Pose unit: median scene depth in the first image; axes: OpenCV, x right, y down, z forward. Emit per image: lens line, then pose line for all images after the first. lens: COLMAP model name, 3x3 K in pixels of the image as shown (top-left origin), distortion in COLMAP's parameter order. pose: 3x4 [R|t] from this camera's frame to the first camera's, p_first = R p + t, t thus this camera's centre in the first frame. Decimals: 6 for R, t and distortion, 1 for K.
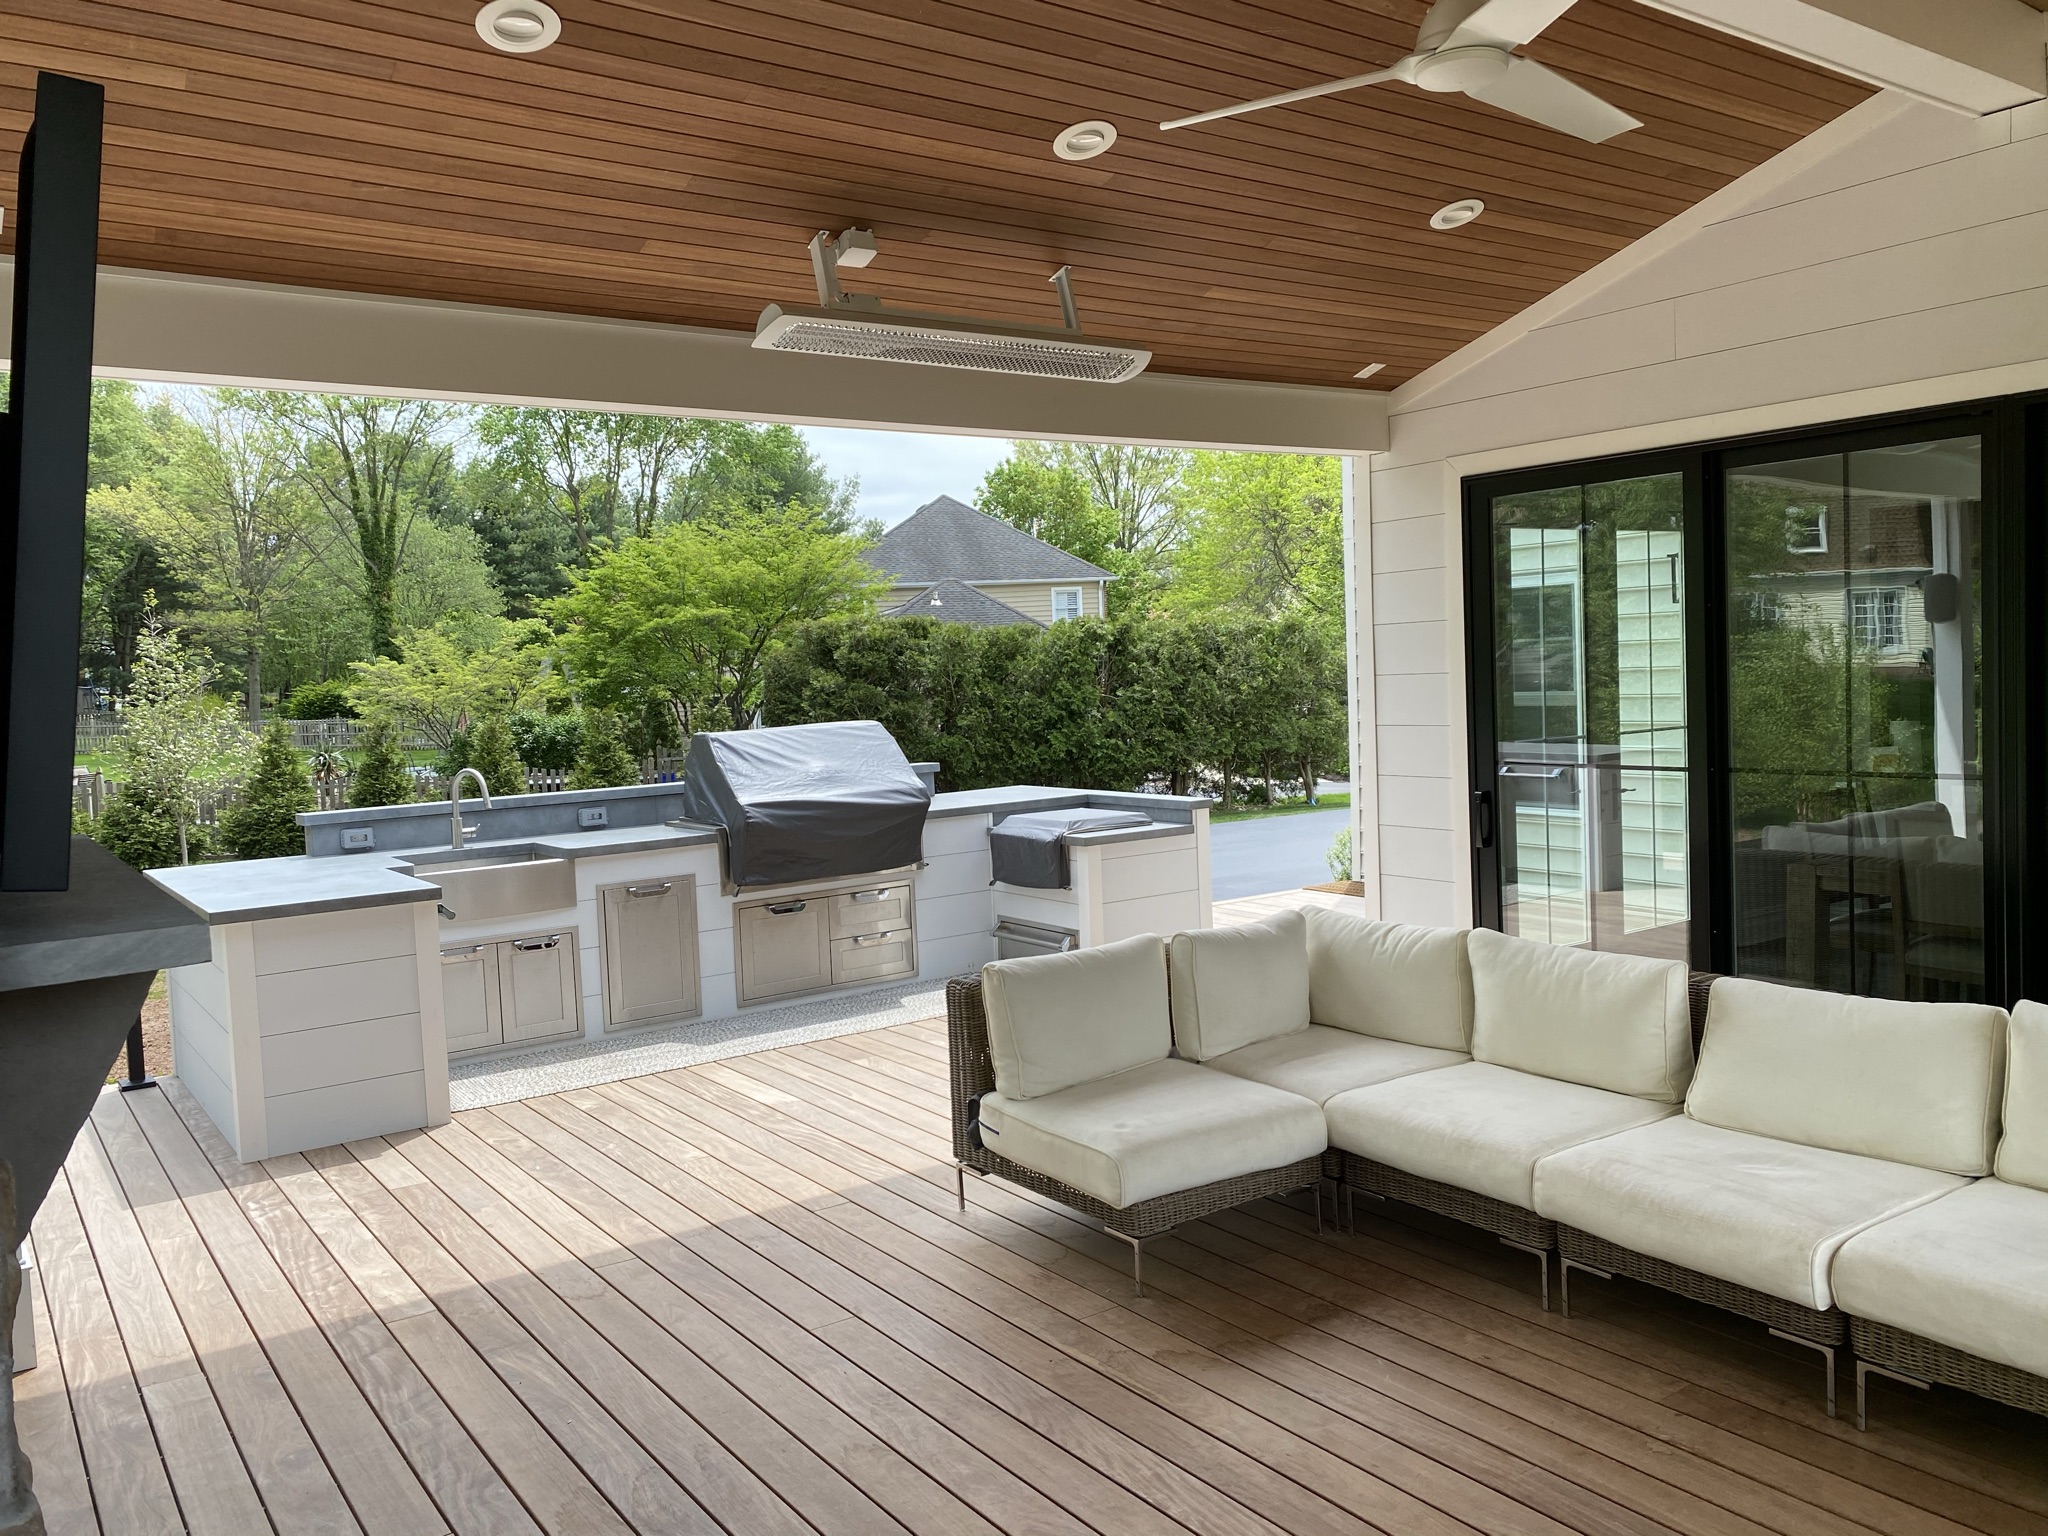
lens RADIAL K [[1561.9, 0, 1036.1], [0, 1561.9, 761.3], [0, 0, 1]] dist [0.064883, -0.098916]
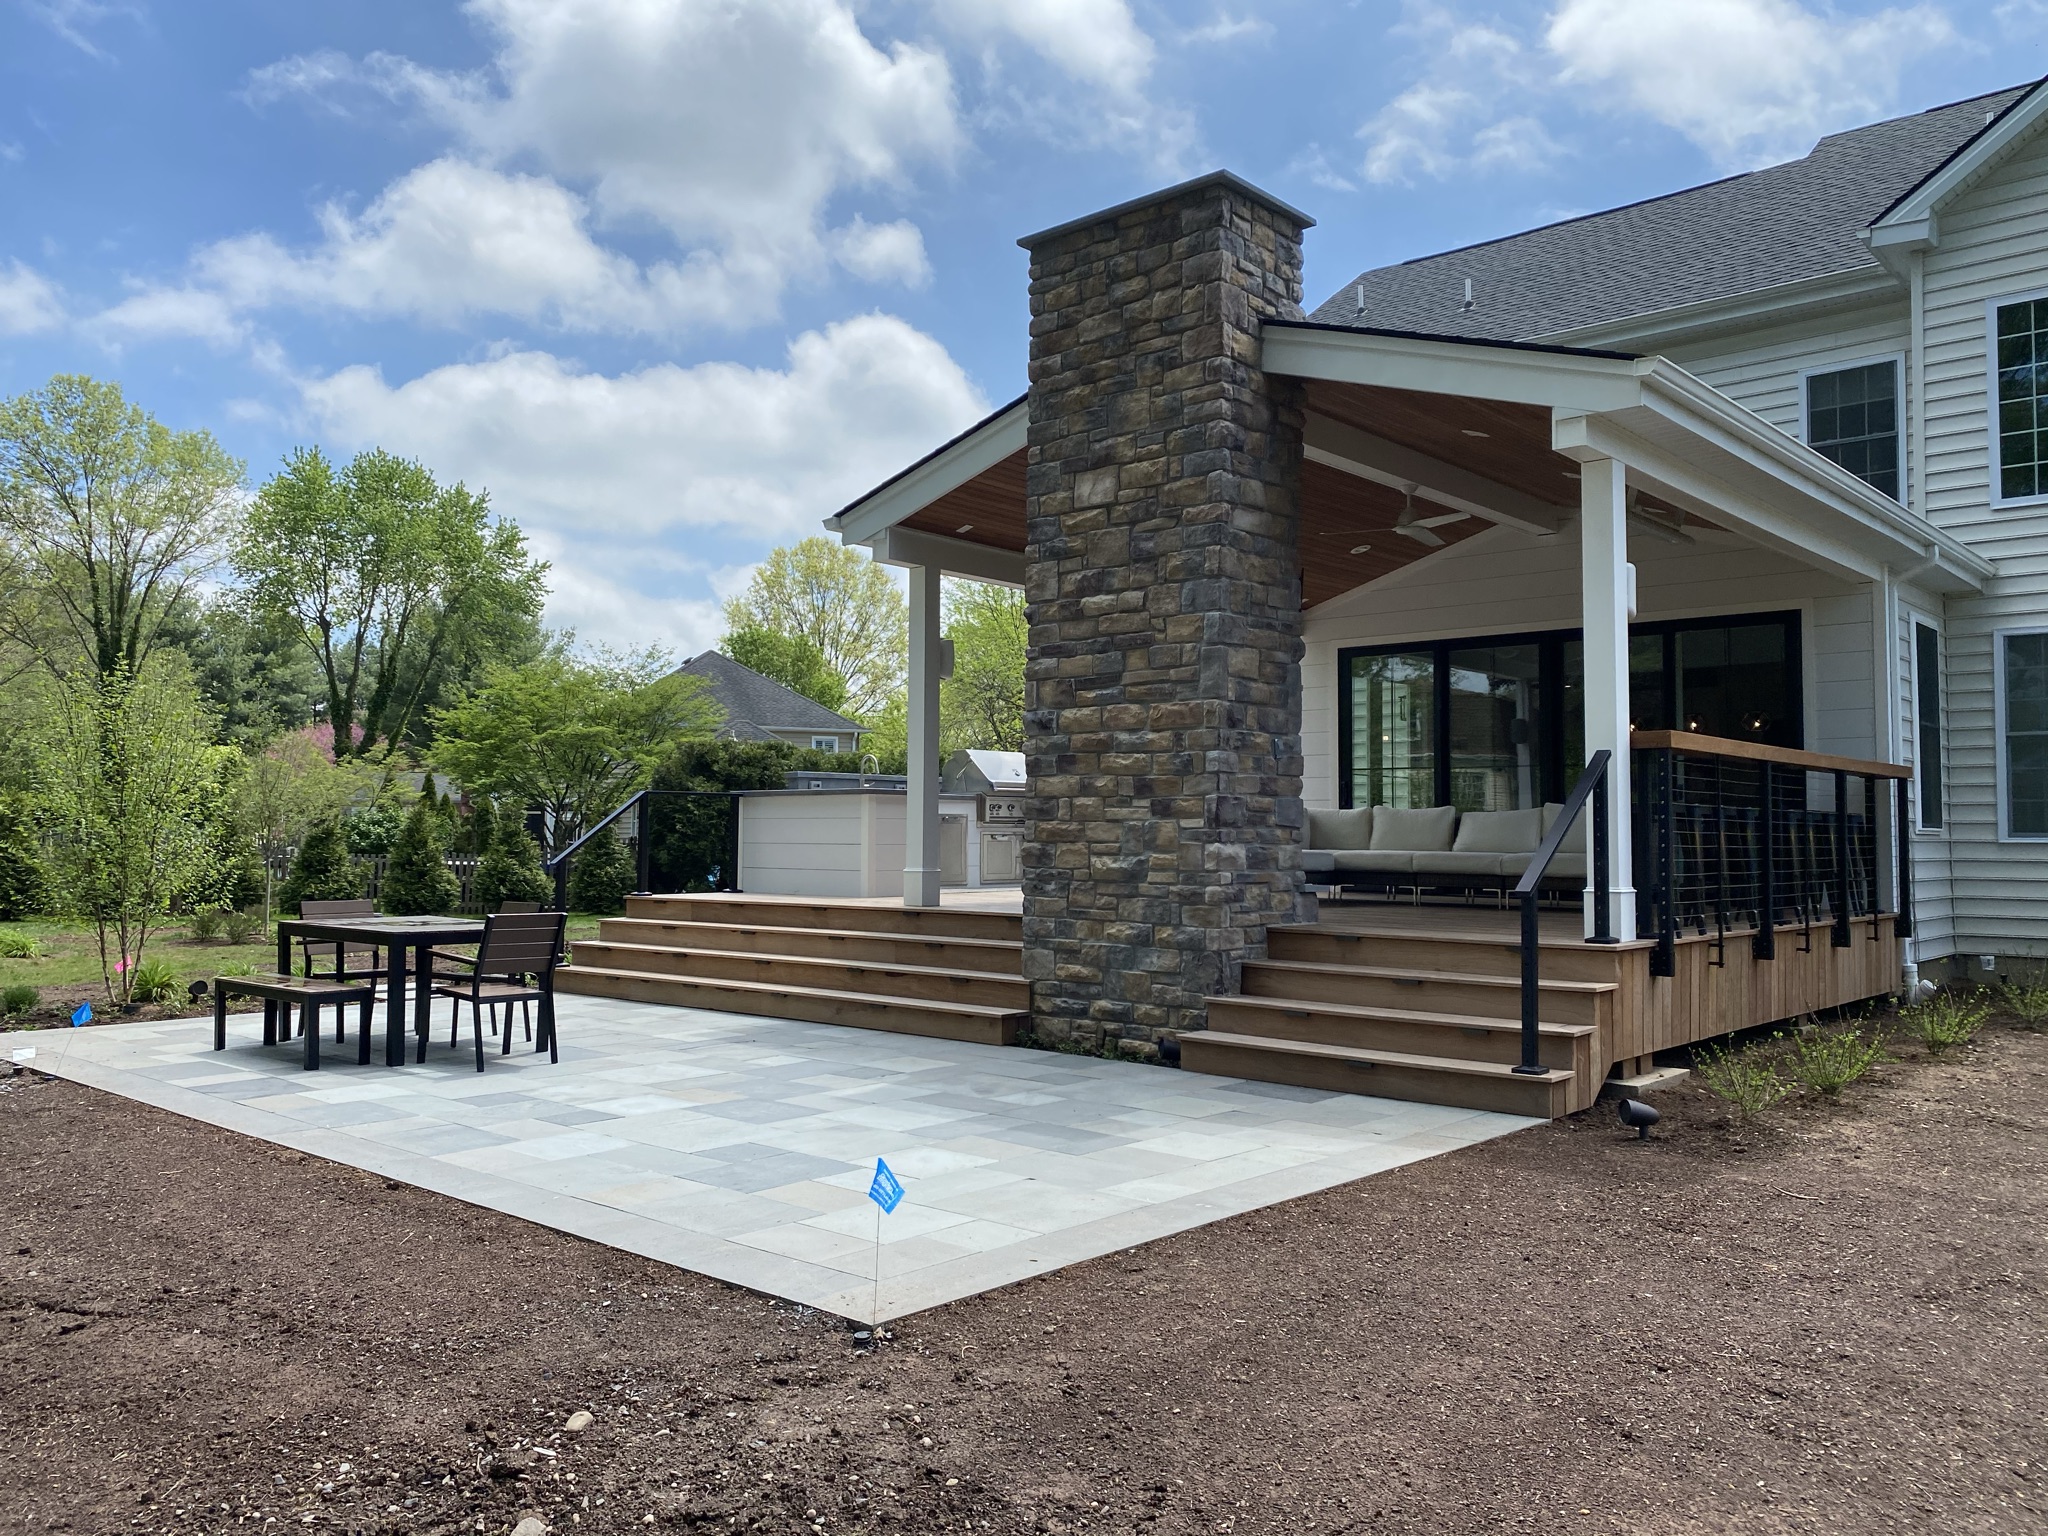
lens RADIAL K [[1558.3, 0, 1024.0], [0, 1558.3, 768.0], [0, 0, 1]] dist [0.151353, -0.338794]
pose [[0.973607, 0.055801, 0.221303, -0.627761], [-0.031597, 0.993269, -0.111441, 0.245565], [-0.226031, 0.101508, 0.968817, -1.033462]]
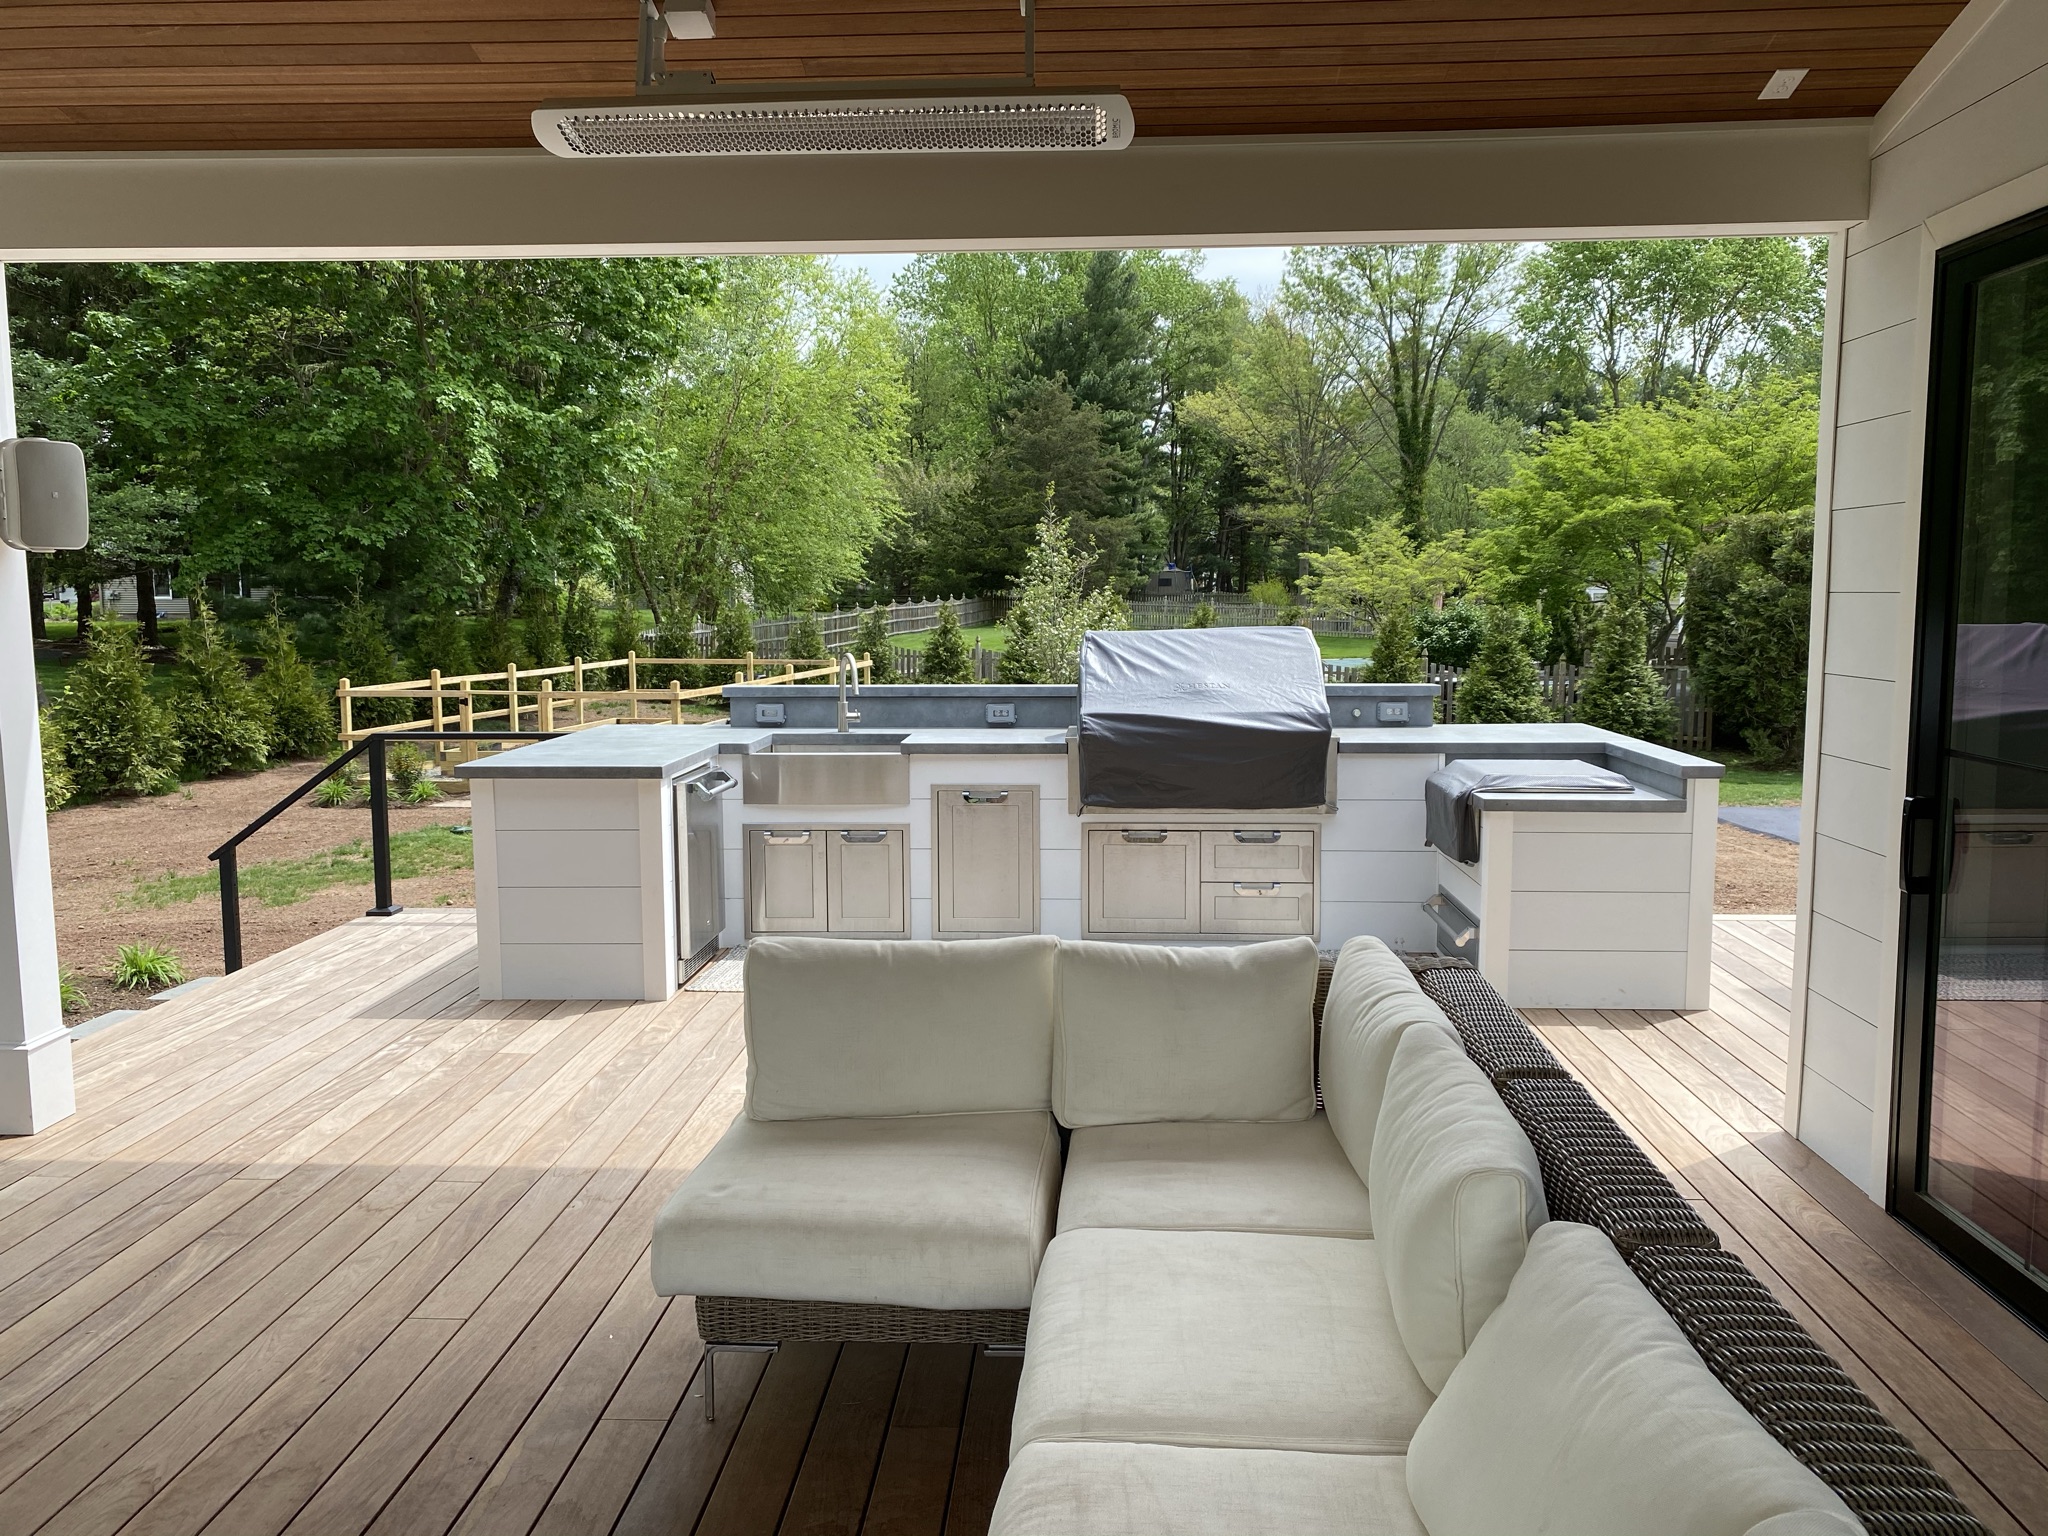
lens RADIAL K [[1572.0, 0, 1025.4], [0, 1572.0, 757.7], [0, 0, 1]] dist [0.024077, -0.016495]
pose [[0.781437, 0.103744, -0.615299, 0.347592], [-0.064725, 0.994239, 0.085434, -0.021819], [0.620618, -0.026936, 0.783651, 0.304092]]
